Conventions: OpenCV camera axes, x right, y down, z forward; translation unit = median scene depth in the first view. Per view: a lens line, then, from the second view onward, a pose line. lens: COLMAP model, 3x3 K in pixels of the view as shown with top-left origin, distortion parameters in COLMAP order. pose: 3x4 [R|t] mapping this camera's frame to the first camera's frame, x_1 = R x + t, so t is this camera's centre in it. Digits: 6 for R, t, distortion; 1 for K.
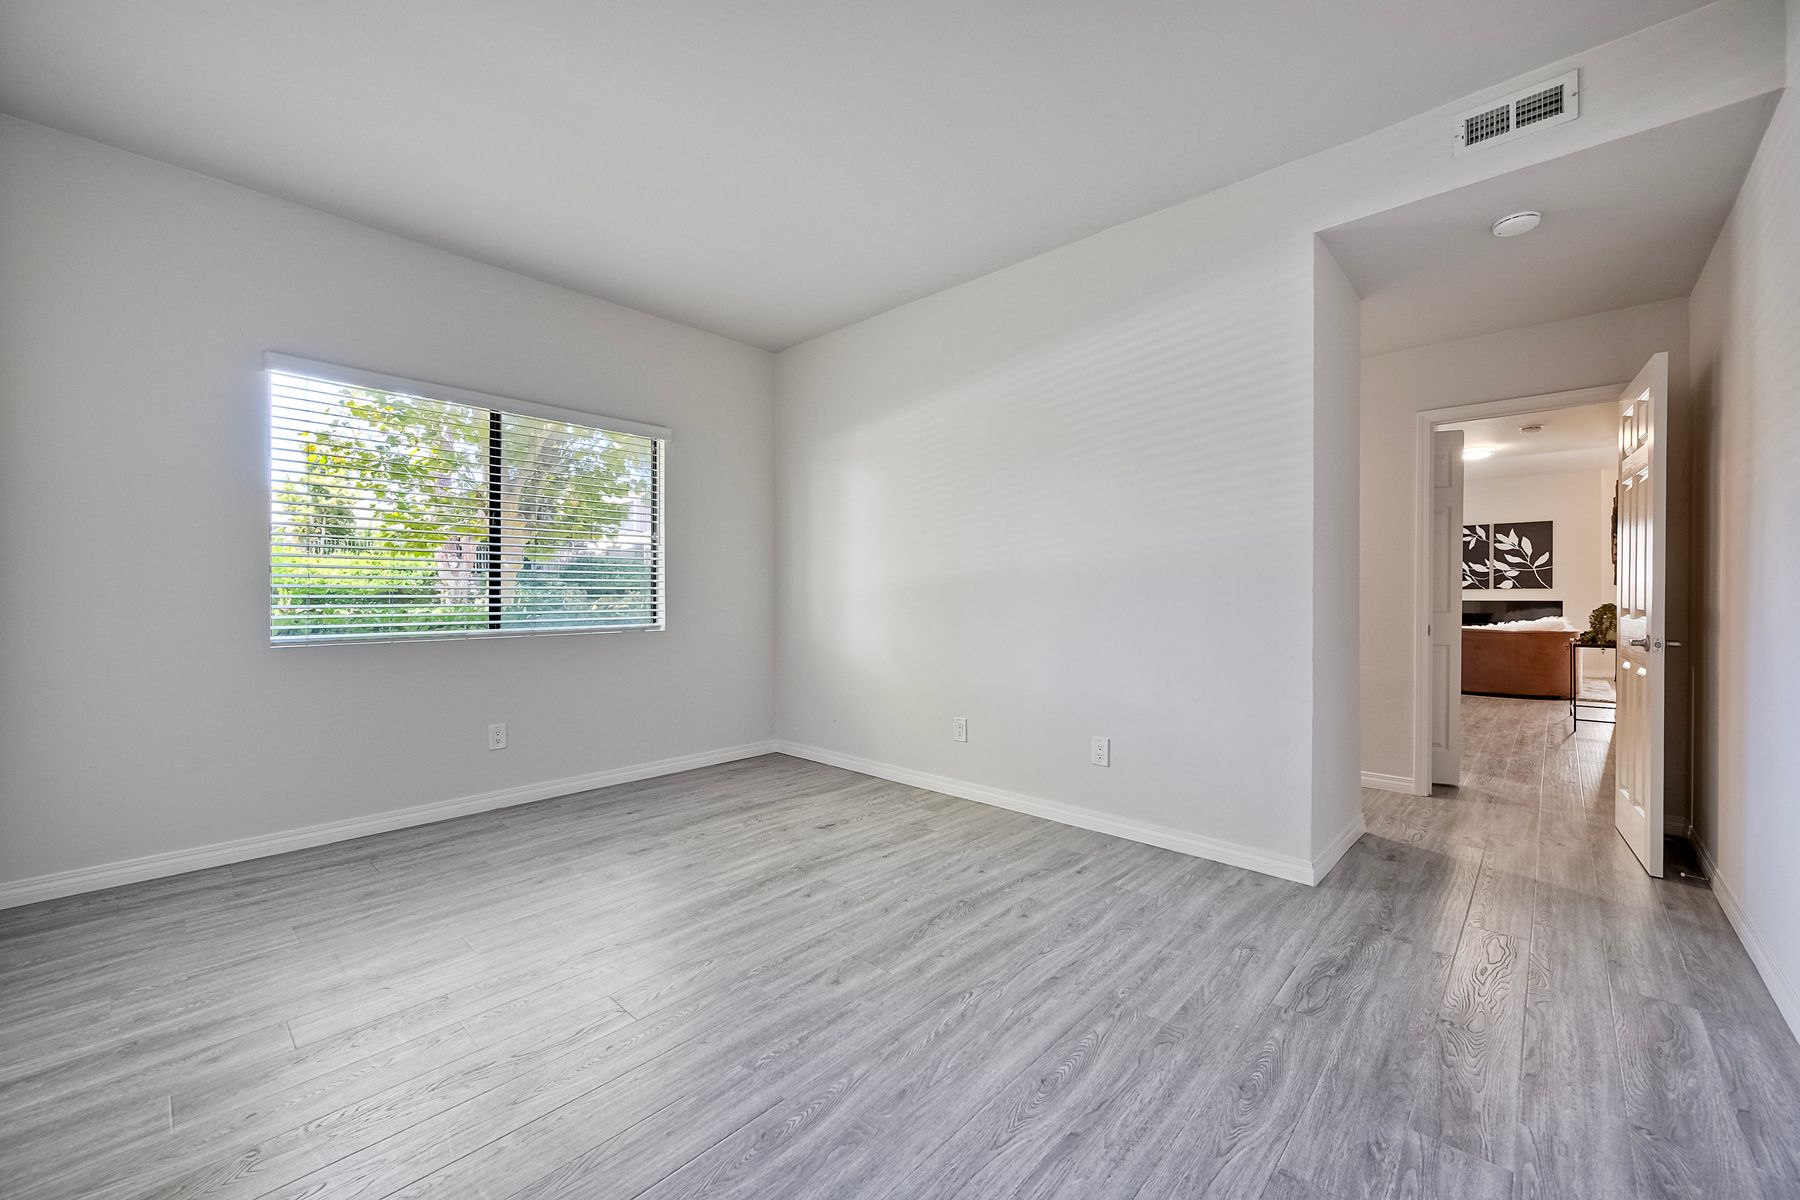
lens RADIAL K [[705.0, 0, 898.2], [0, 705.0, 605.6], [0, 0, 1]] dist [-0.000381, 0.000010]
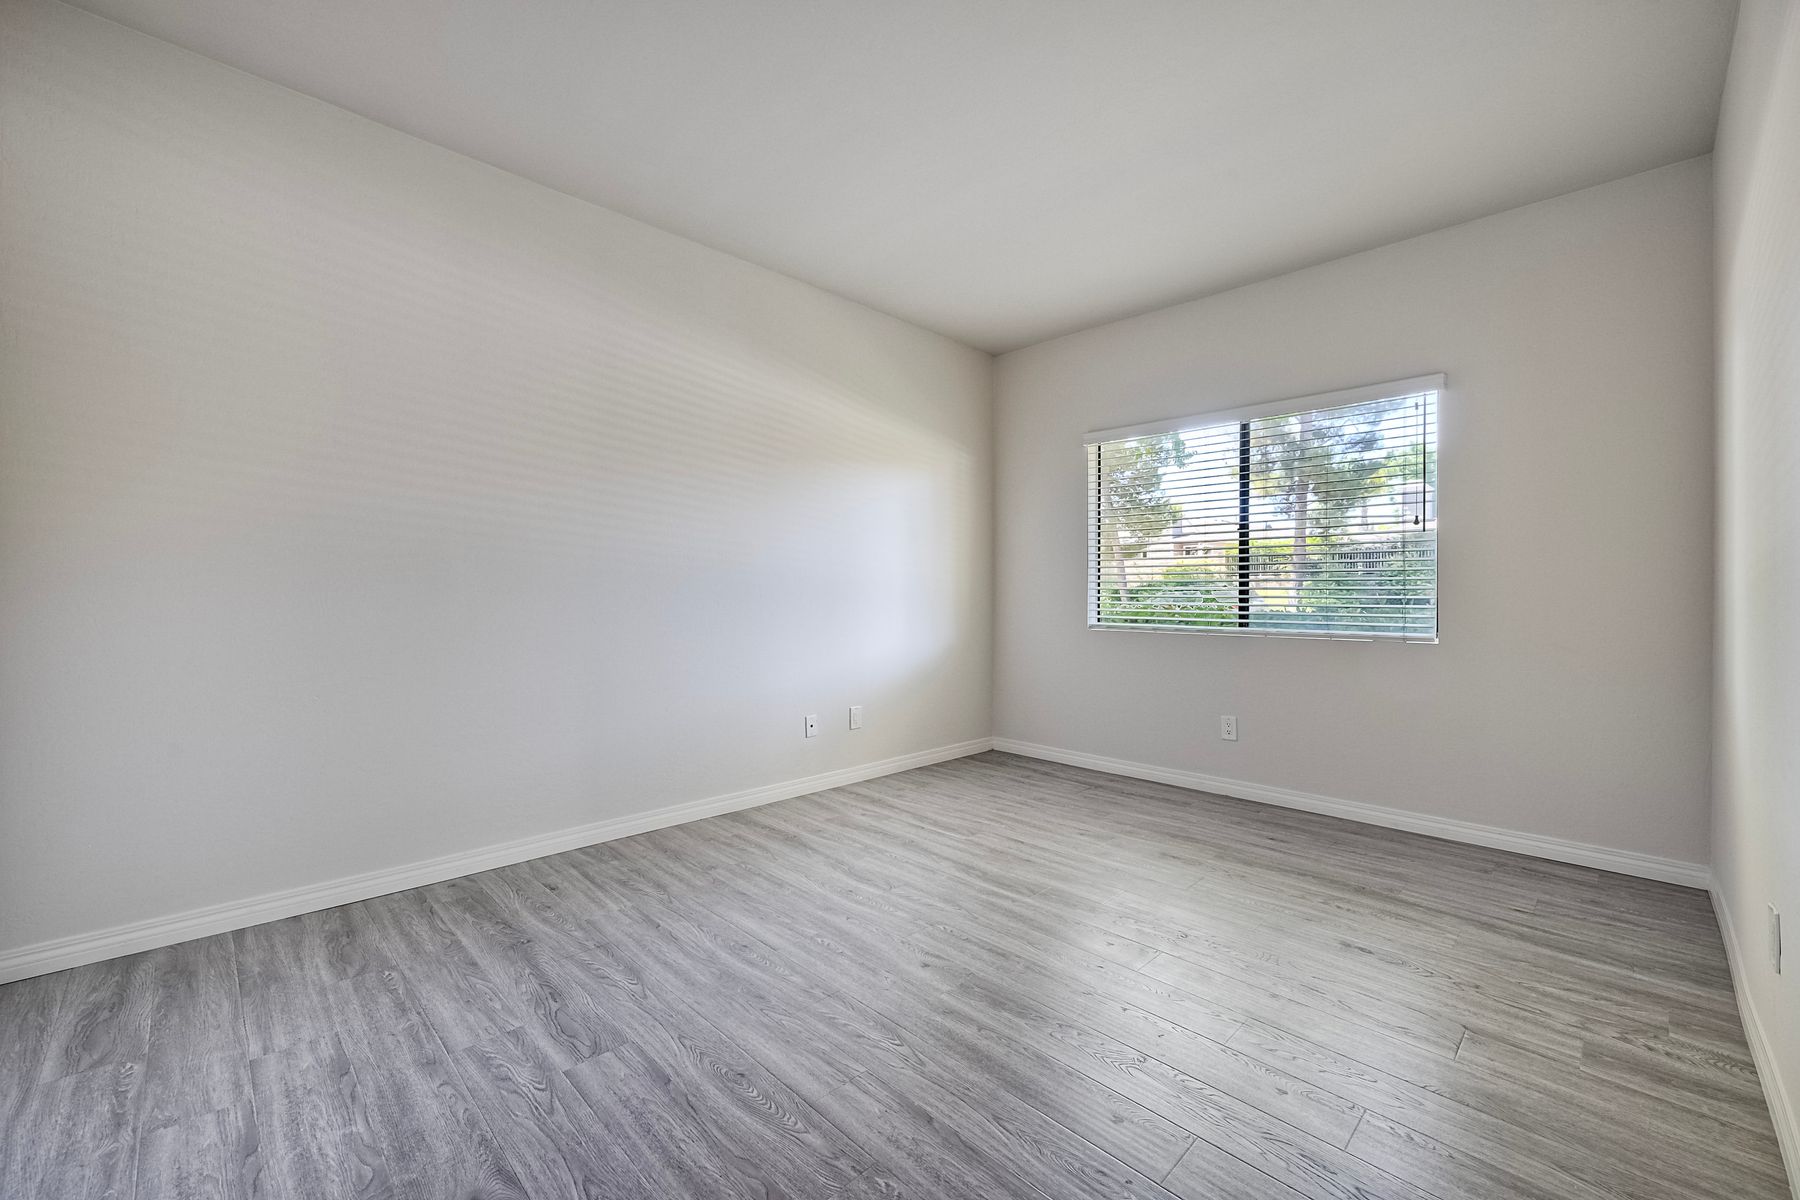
lens RADIAL K [[708.4, 0, 900.0], [0, 708.4, 600.0], [0, 0, 1]] dist [0.000797, -0.000047]
pose [[-0.032405, 0.009294, -0.999432, 0.639015], [-0.021150, 0.999726, 0.009983, -0.009872], [0.999251, 0.021462, -0.032199, 0.660299]]
